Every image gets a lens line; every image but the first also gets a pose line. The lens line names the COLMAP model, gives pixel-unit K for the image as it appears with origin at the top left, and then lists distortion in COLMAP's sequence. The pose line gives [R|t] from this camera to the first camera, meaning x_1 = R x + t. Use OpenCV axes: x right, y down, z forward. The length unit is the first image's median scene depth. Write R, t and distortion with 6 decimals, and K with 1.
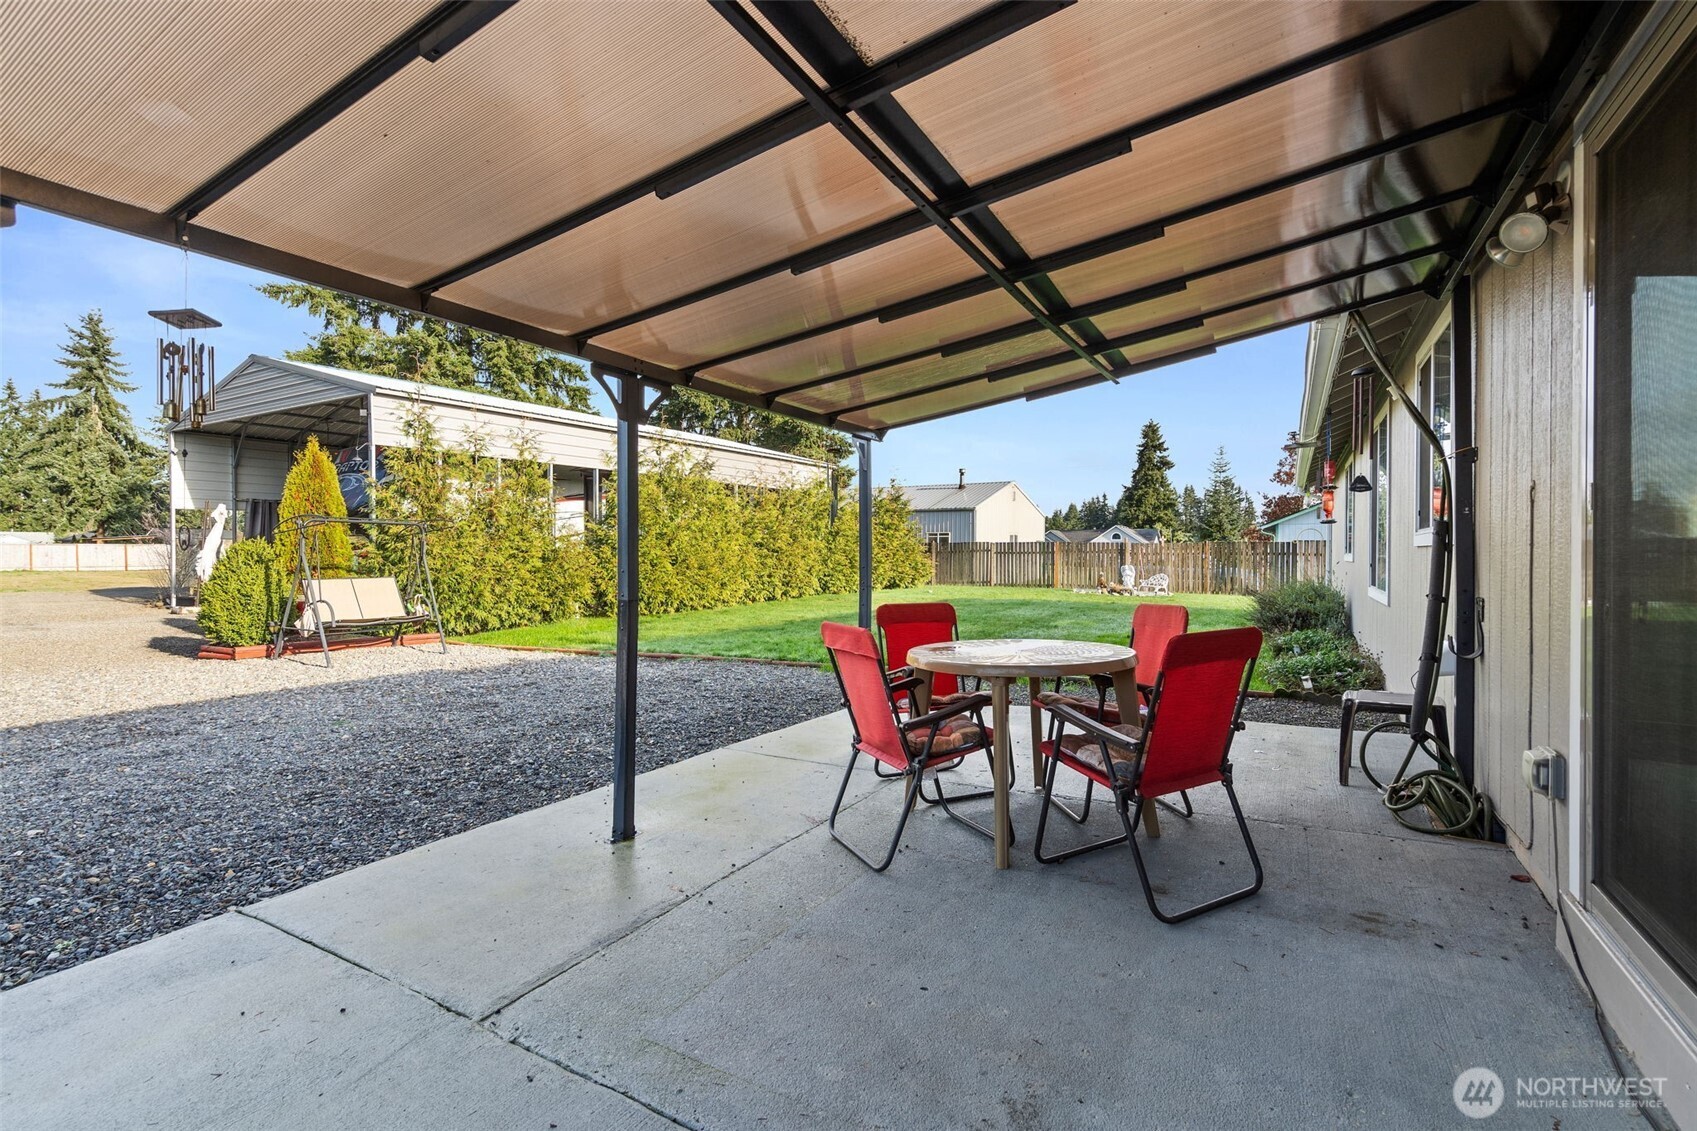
lens RADIAL K [[781.2, 0, 843.6], [0, 781.2, 552.3], [0, 0, 1]] dist [-0.002942, -0.000778]
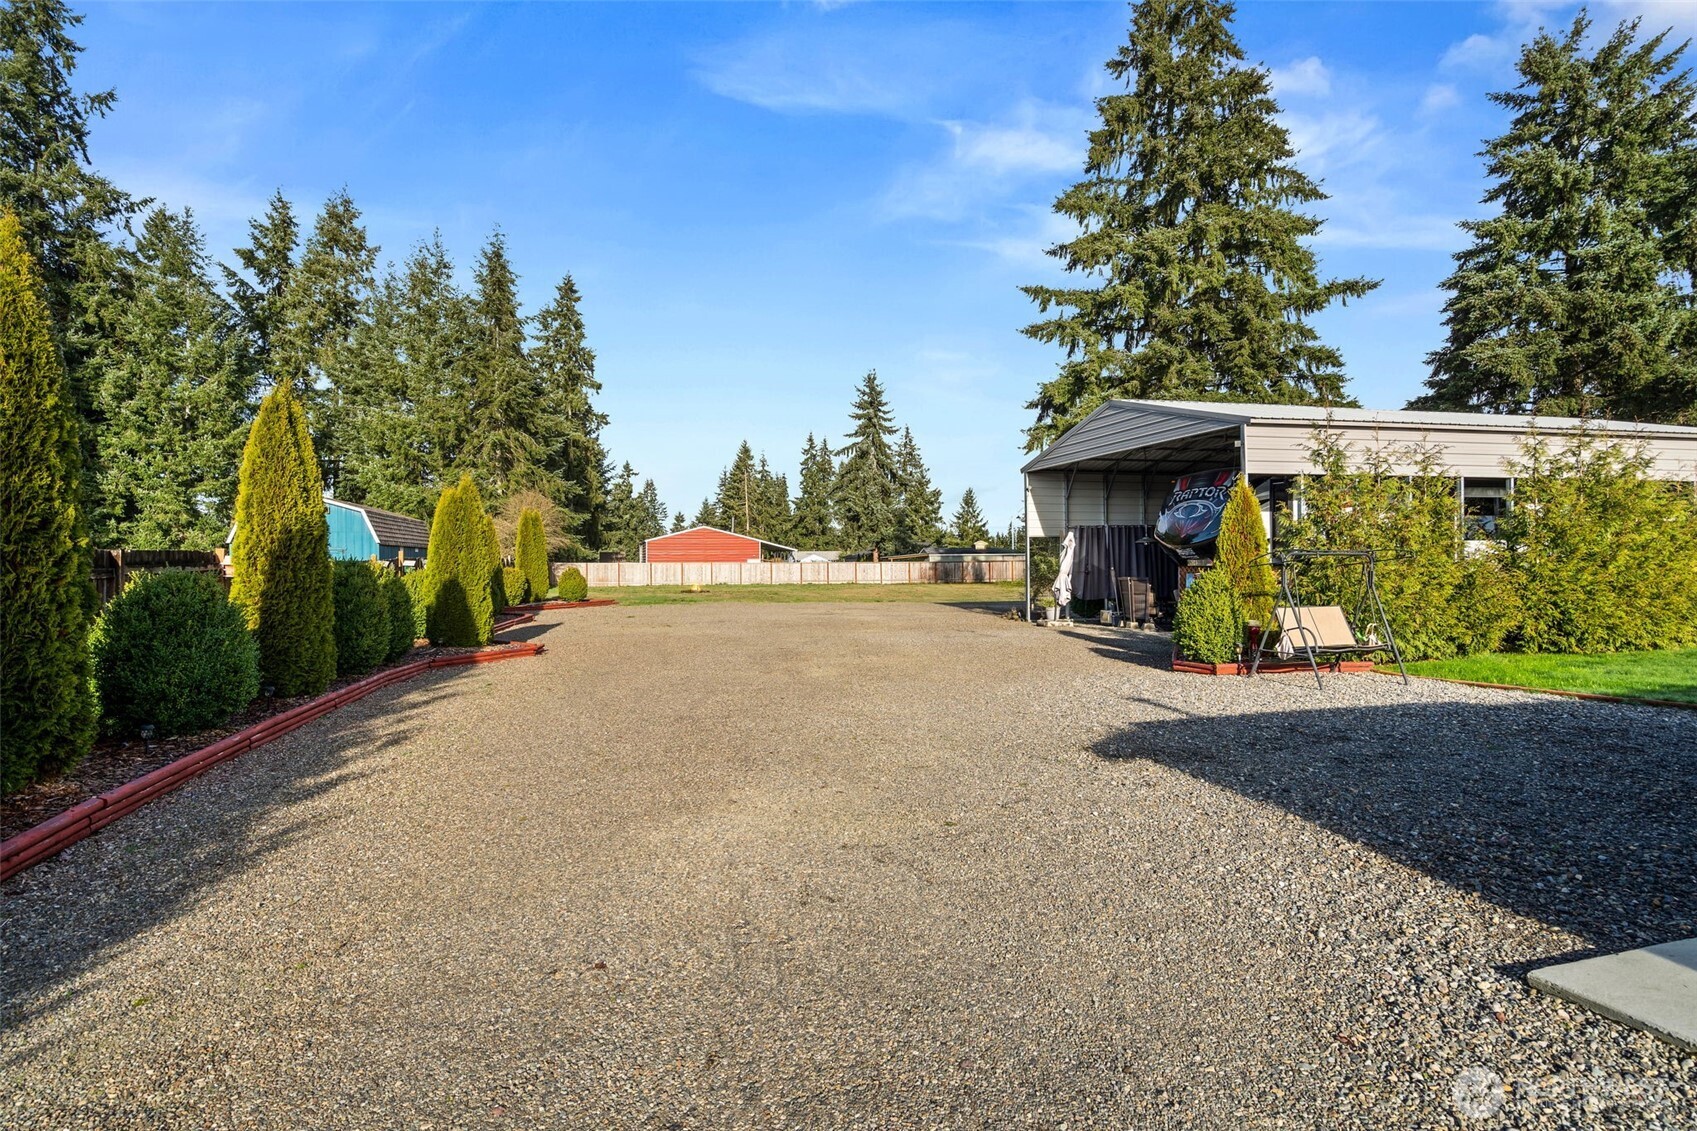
lens RADIAL K [[885.4, 0, 842.1], [0, 885.4, 560.6], [0, 0, 1]] dist [-0.002167, -0.000384]
pose [[0.721719, -0.009274, -0.692124, -0.125443], [0.007084, 0.999957, -0.006011, -0.013149], [0.692150, -0.000564, 0.721754, -0.155209]]
